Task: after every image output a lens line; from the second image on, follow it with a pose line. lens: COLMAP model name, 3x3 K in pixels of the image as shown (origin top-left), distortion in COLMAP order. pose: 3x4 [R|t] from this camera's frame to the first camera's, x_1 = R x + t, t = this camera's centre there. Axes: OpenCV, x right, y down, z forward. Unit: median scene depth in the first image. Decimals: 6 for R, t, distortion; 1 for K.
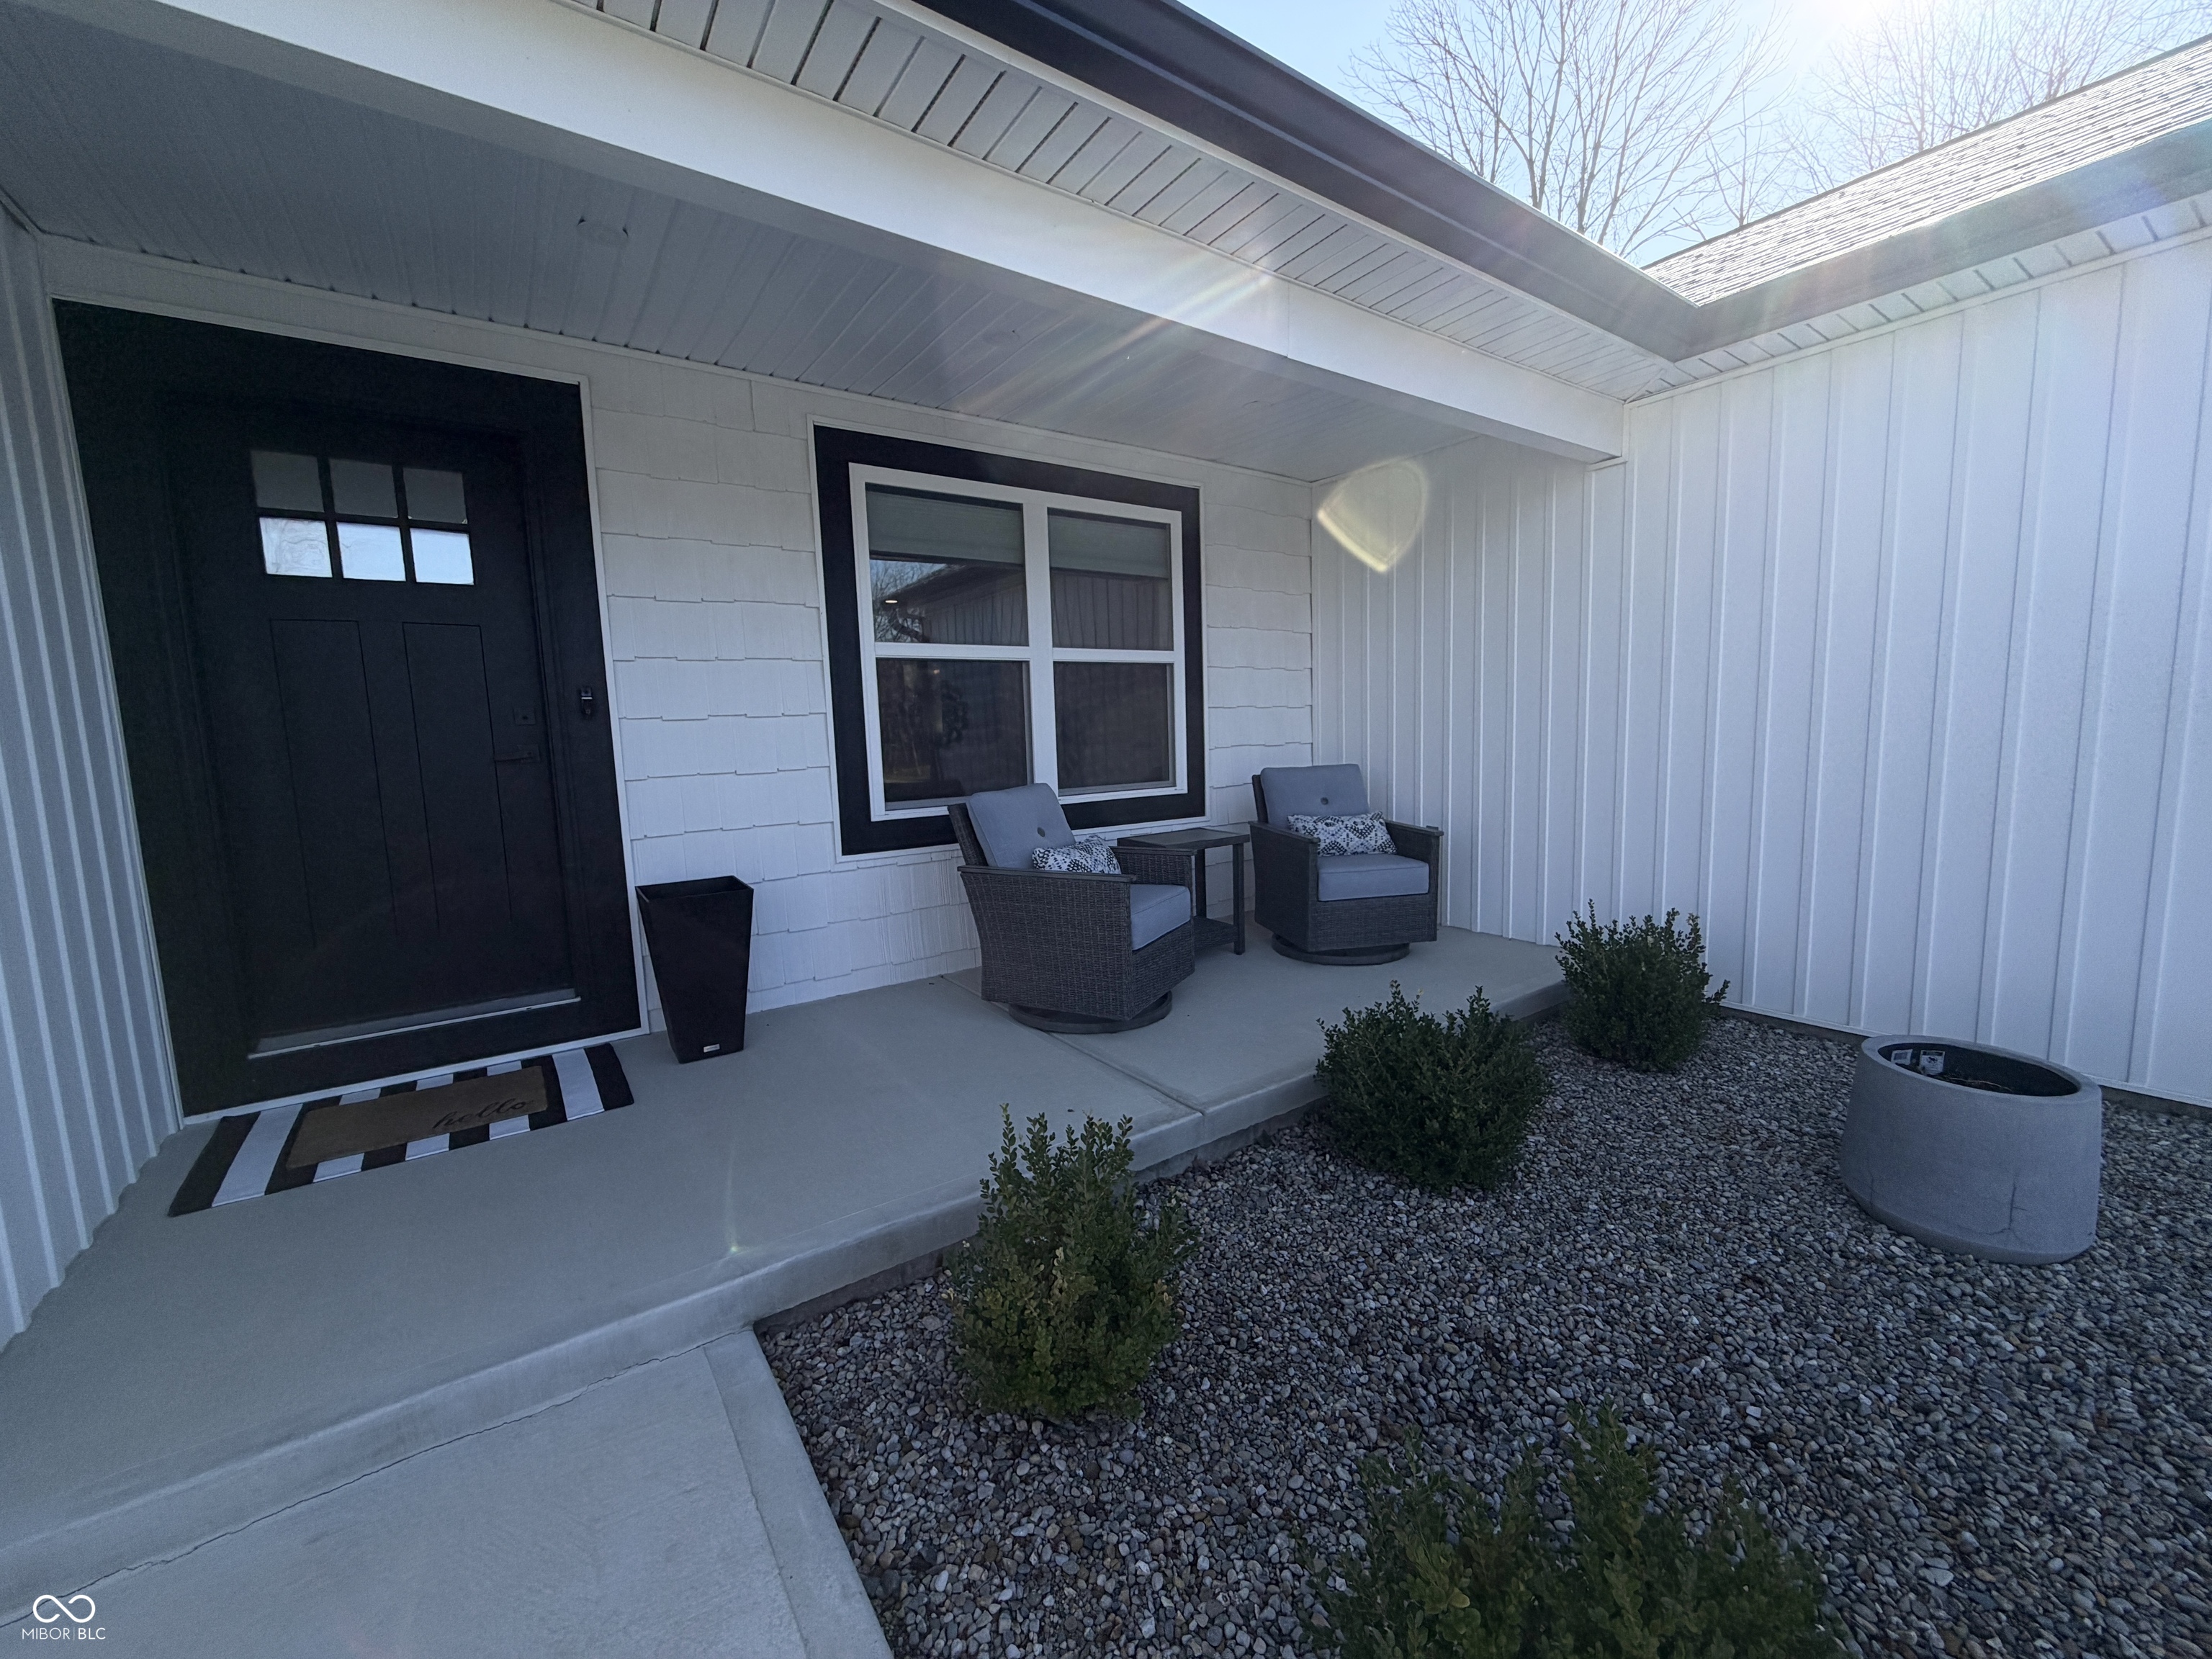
lens RADIAL K [[878.6, 0, 1104.0], [0, 878.6, 833.7], [0, 0, 1]] dist [-0.000530, 0.000531]
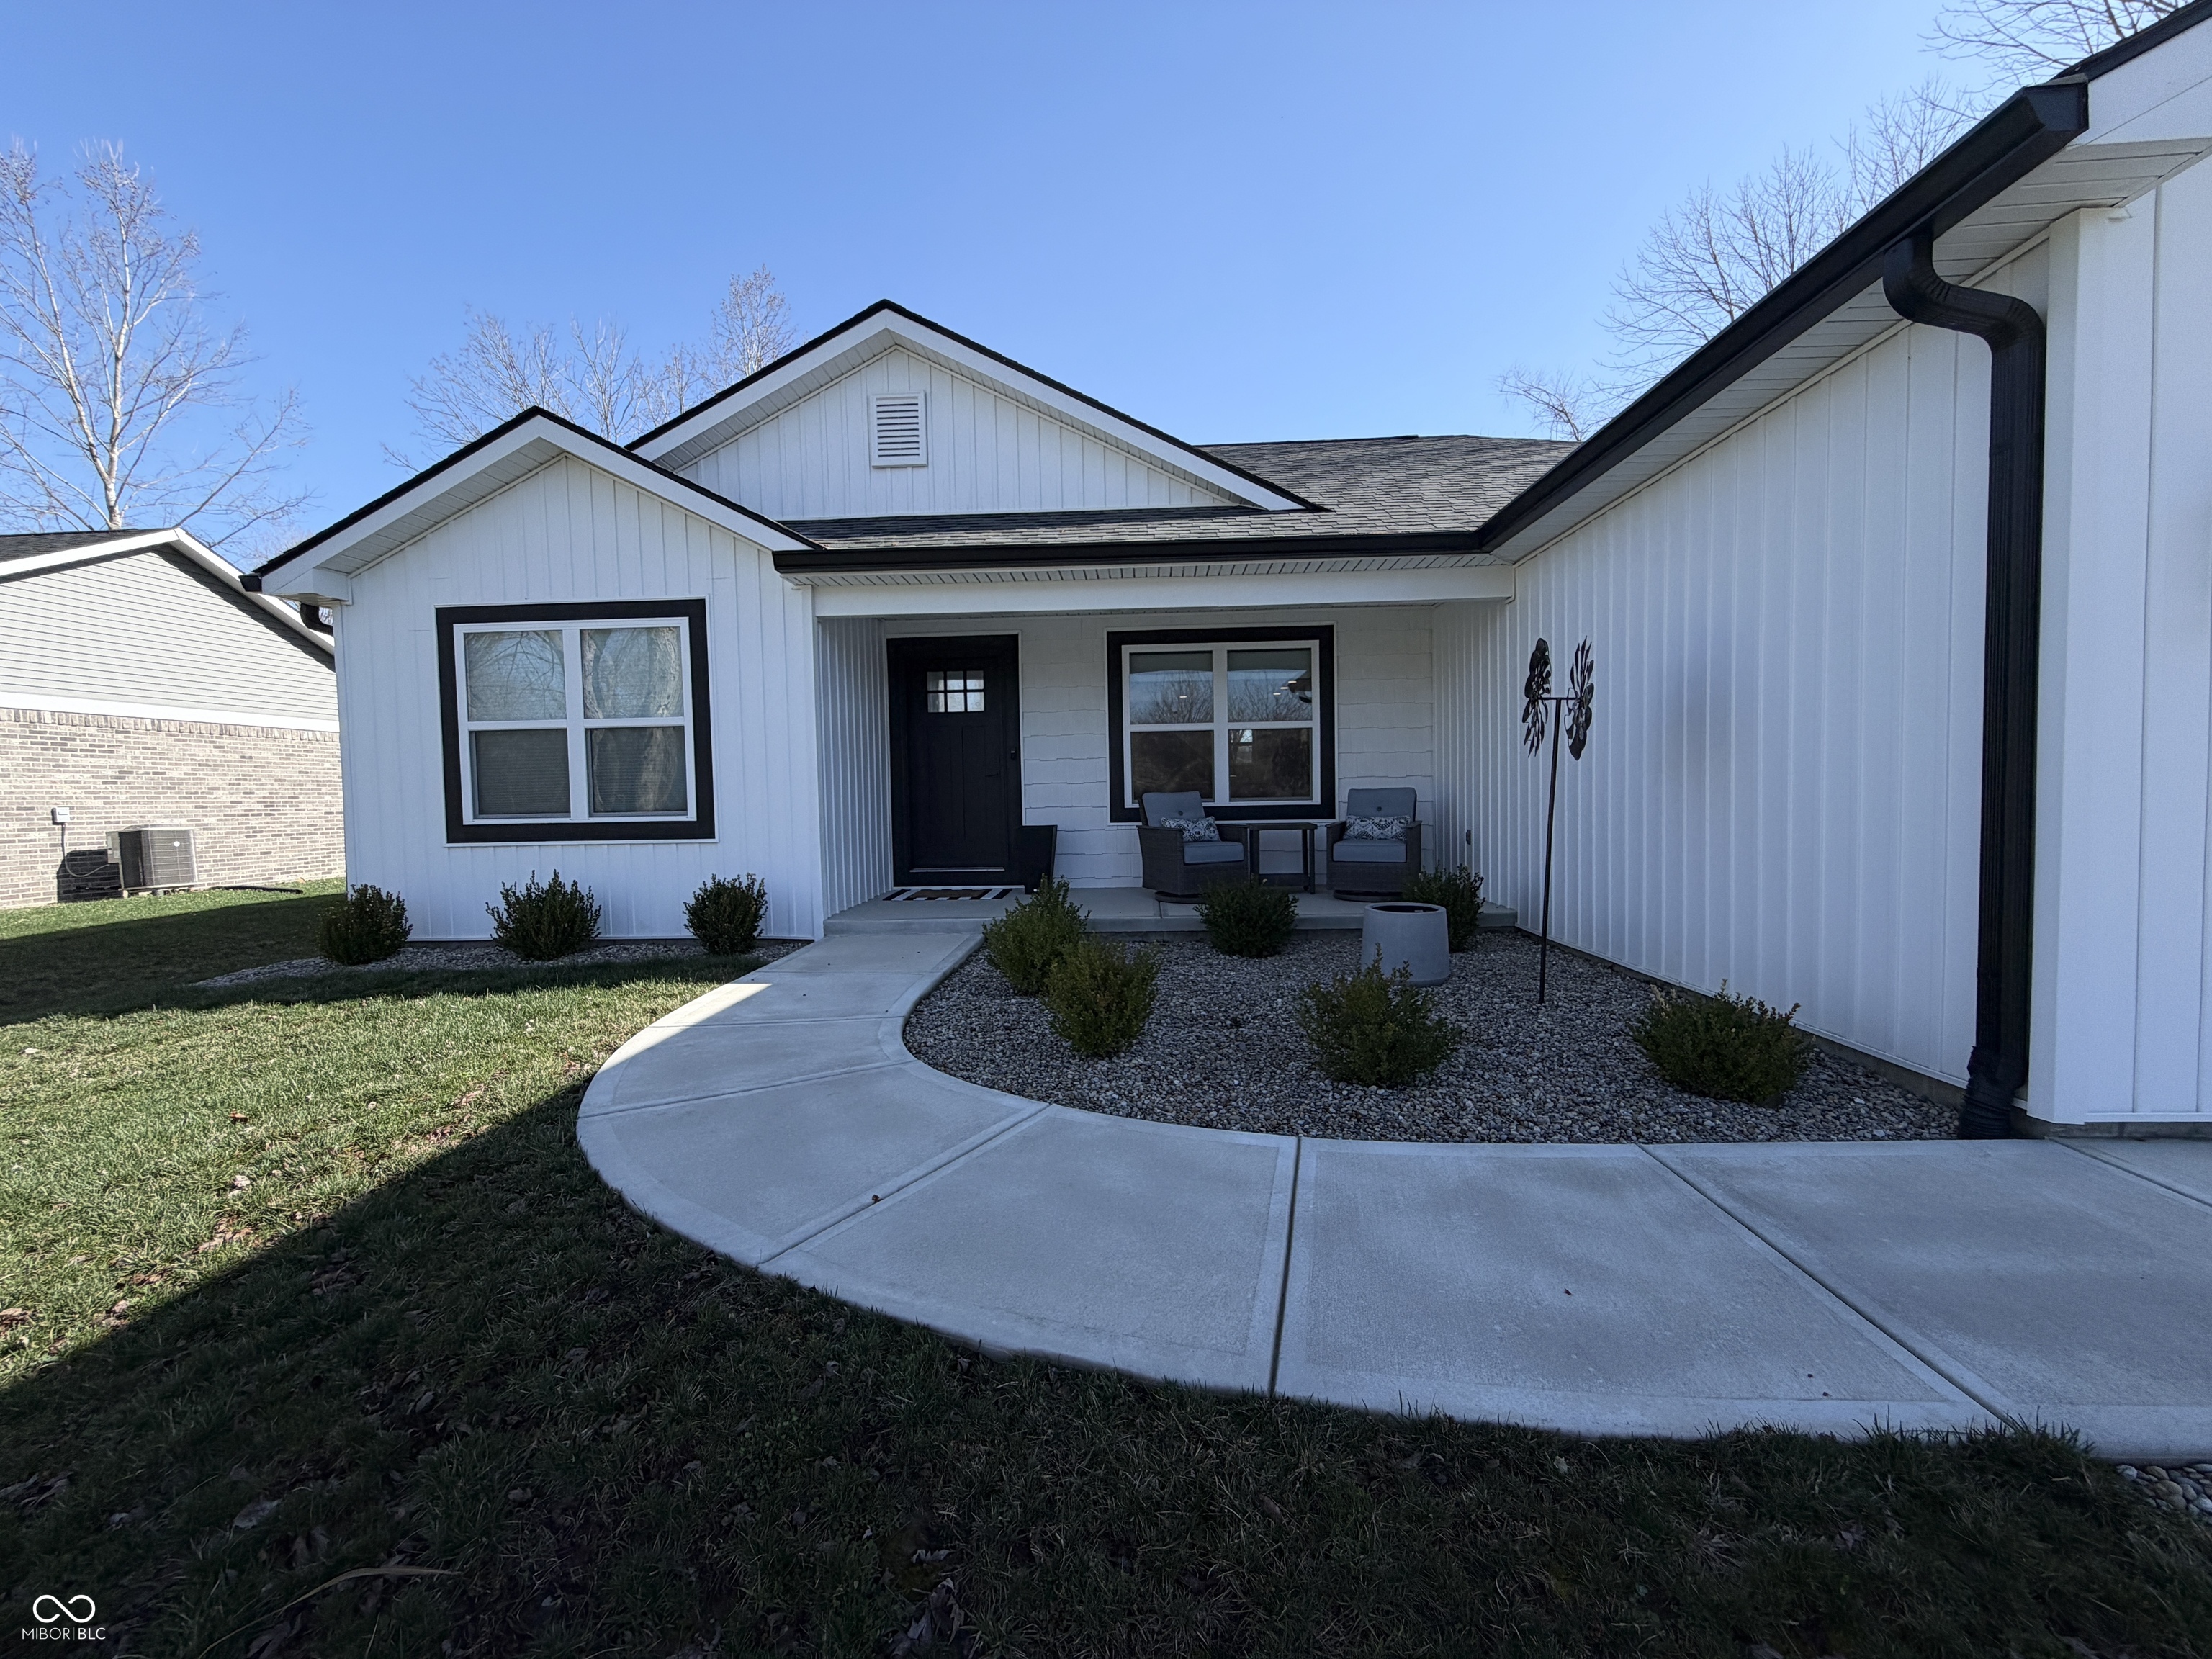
lens RADIAL K [[878.6, 0, 1102.6], [0, 878.6, 829.7], [0, 0, 1]] dist [-0.000530, 0.000531]
pose [[0.790575, 0.041510, -0.610957, 0.919710], [-0.077757, 0.996429, -0.032916, 0.104093], [0.607409, 0.073529, 0.790979, -0.658834]]
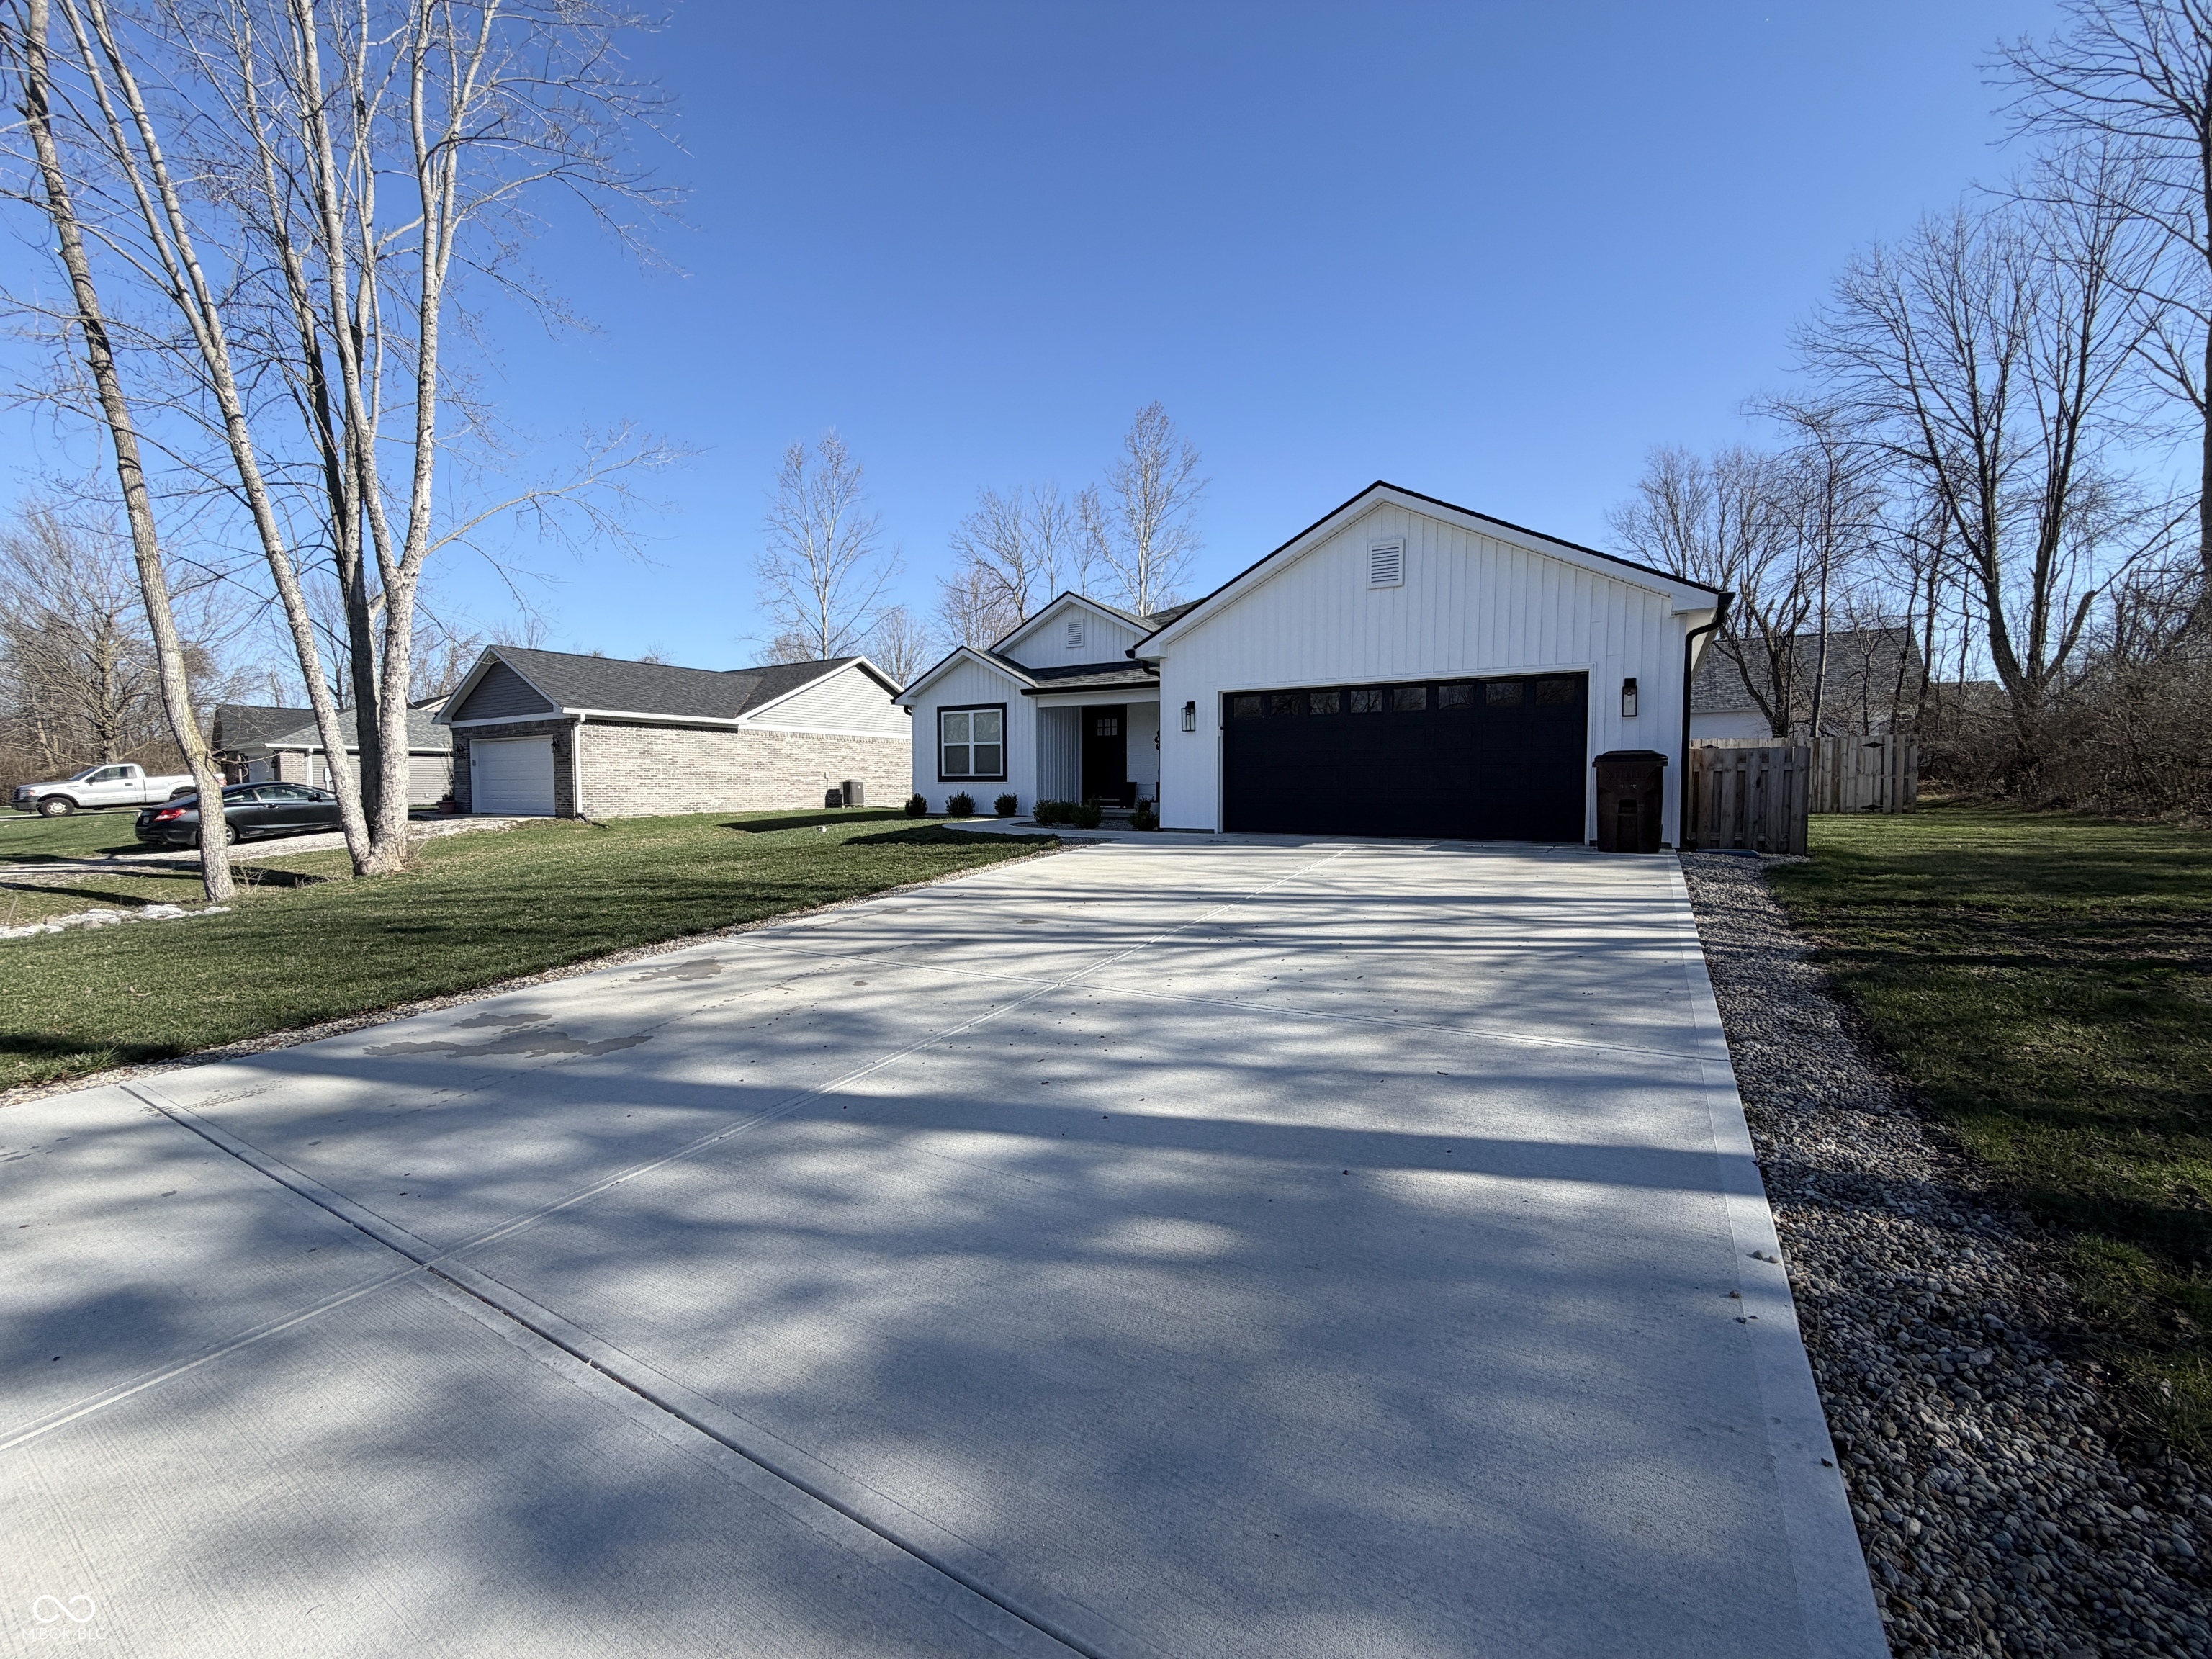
lens RADIAL K [[878.6, 0, 1103.3], [0, 878.6, 822.0], [0, 0, 1]] dist [-0.000530, 0.000531]
pose [[0.399360, 0.070201, -0.914102, 3.950535], [-0.120410, 0.992443, 0.023611, 0.163336], [0.908853, 0.100637, 0.404795, -1.257274]]
